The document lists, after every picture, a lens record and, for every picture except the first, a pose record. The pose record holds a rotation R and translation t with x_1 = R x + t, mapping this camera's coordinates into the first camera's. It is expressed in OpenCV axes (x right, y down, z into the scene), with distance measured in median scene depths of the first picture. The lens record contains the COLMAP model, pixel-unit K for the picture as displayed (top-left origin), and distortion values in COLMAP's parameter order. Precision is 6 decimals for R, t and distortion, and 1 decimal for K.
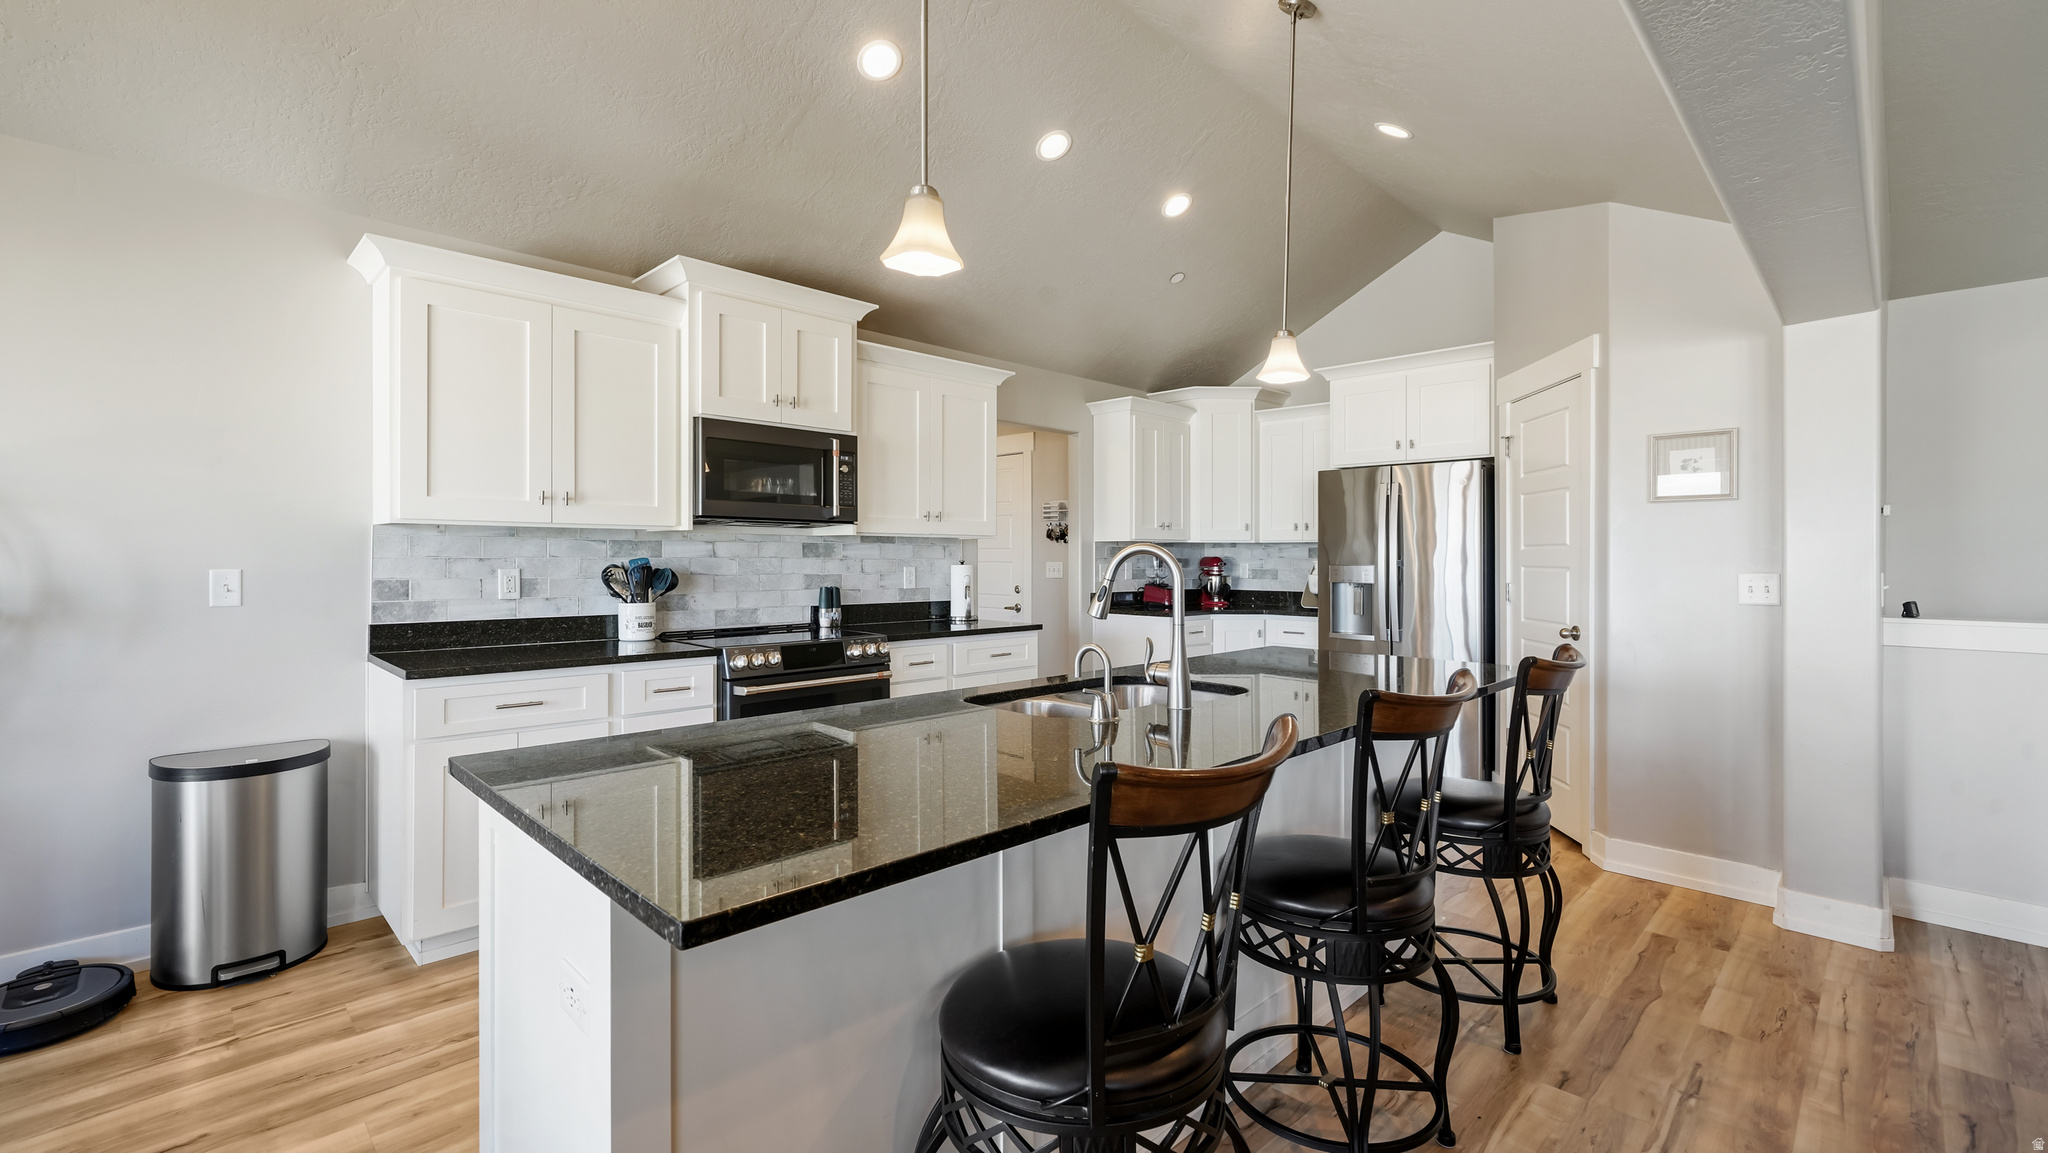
lens RADIAL K [[861.3, 0, 1024.0], [0, 861.3, 576.5], [0, 0, 1]] dist [0.001405, 0.000279]
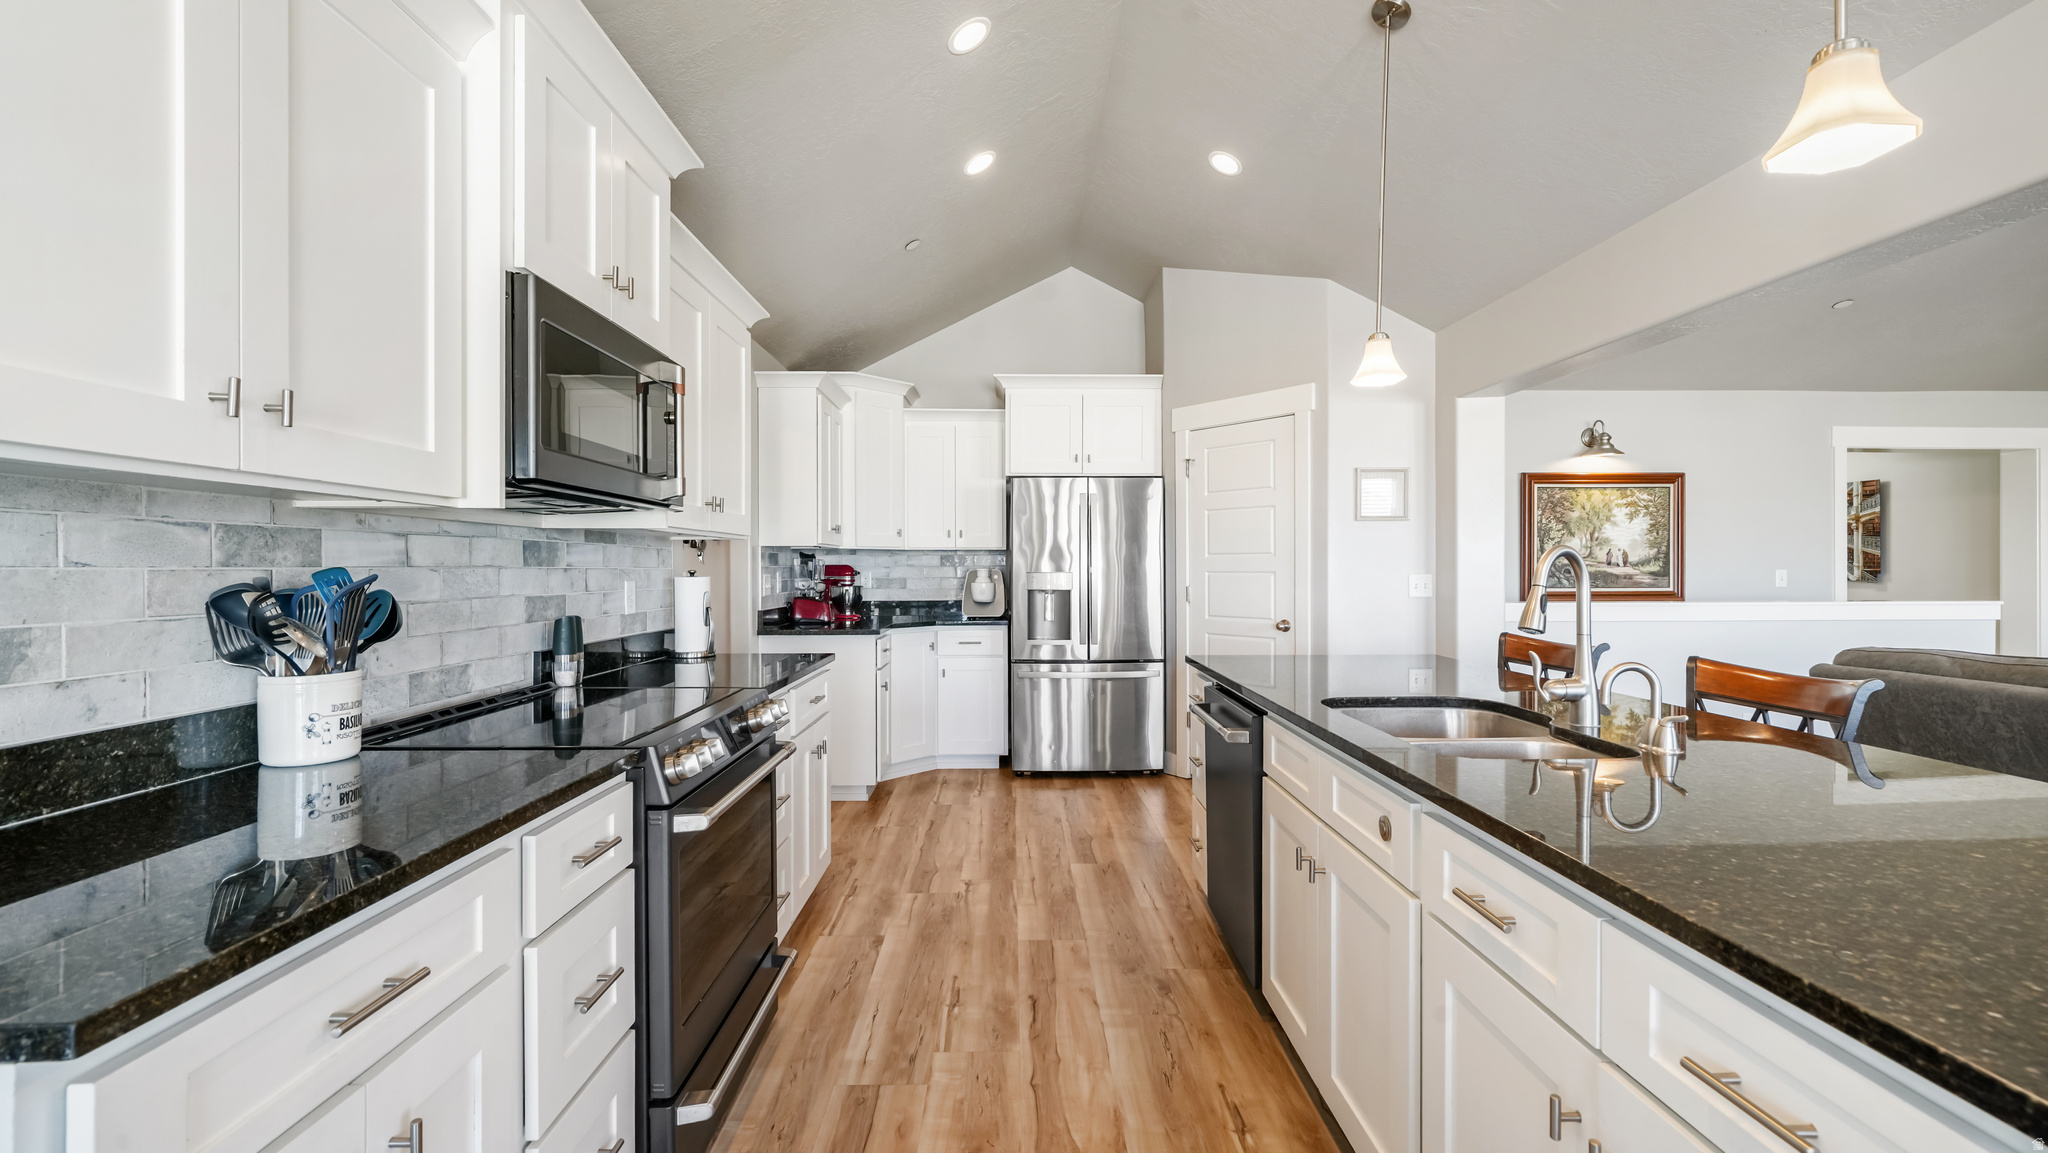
lens RADIAL K [[849.8, 0, 1024.0], [0, 849.8, 576.5], [0, 0, 1]] dist [-0.004877, -0.000310]
pose [[0.695469, -0.012394, 0.718449, -0.447580], [0.020053, 0.999797, -0.002163, -0.008255], [-0.718276, 0.015912, 0.695576, 0.402173]]
